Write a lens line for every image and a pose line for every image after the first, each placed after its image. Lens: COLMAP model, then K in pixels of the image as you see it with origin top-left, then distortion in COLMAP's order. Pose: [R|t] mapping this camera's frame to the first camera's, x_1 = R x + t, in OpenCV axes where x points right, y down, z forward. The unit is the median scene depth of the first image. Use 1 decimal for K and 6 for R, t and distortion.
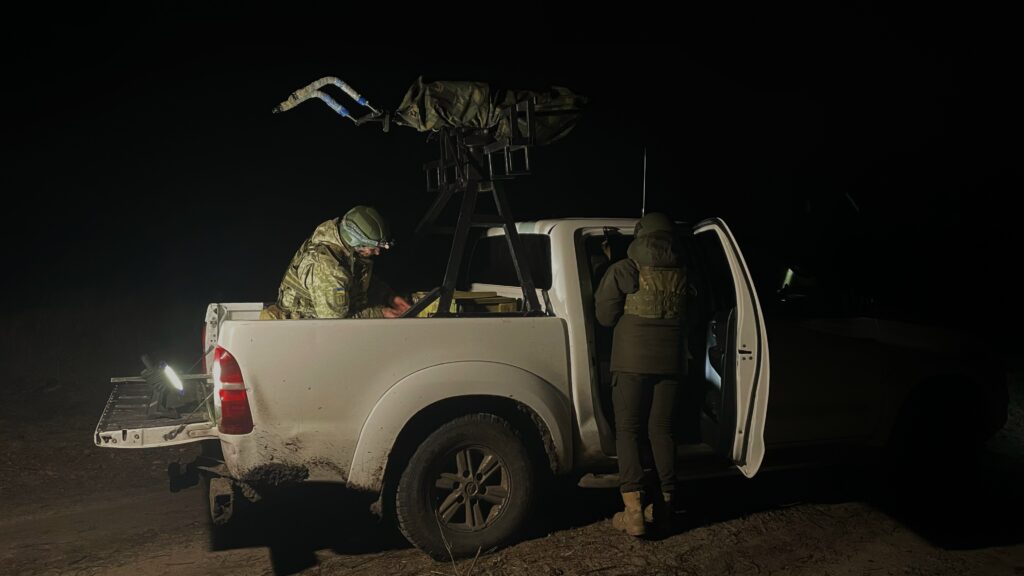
lens RADIAL K [[747.0, 0, 512.0], [0, 747.0, 288.0], [0, 0, 1]] dist [0.050405, -0.000763]
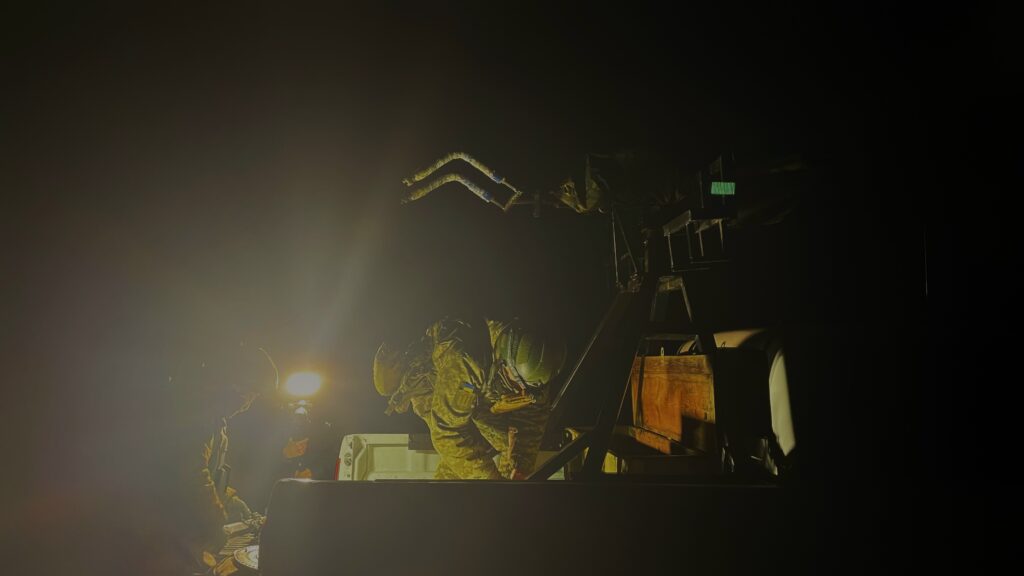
lens RADIAL K [[747.0, 0, 512.0], [0, 747.0, 288.0], [0, 0, 1]] dist [0.050405, -0.000763]
pose [[0.940848, -0.036523, -0.336855, 0.063278], [-0.009309, 0.991012, -0.133451, -0.035265], [0.338701, 0.128693, 0.932051, 0.294836]]
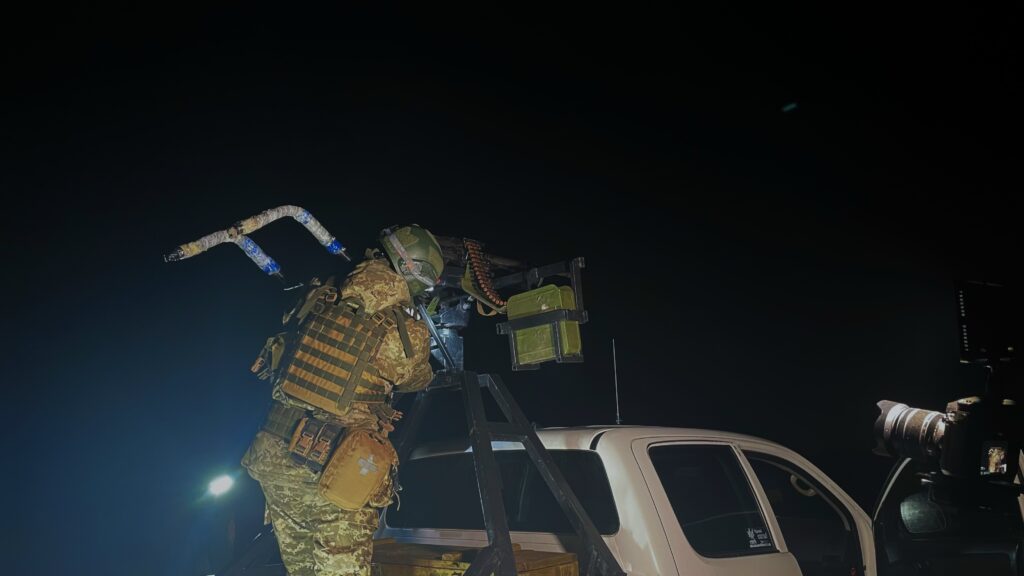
lens RADIAL K [[747.0, 0, 512.0], [0, 747.0, 288.0], [0, 0, 1]] dist [0.050405, -0.000763]
pose [[0.924023, 0.048773, 0.379214, -0.284900], [0.060635, 0.960584, -0.271296, -0.031357], [-0.377499, 0.273677, 0.884644, 0.366917]]
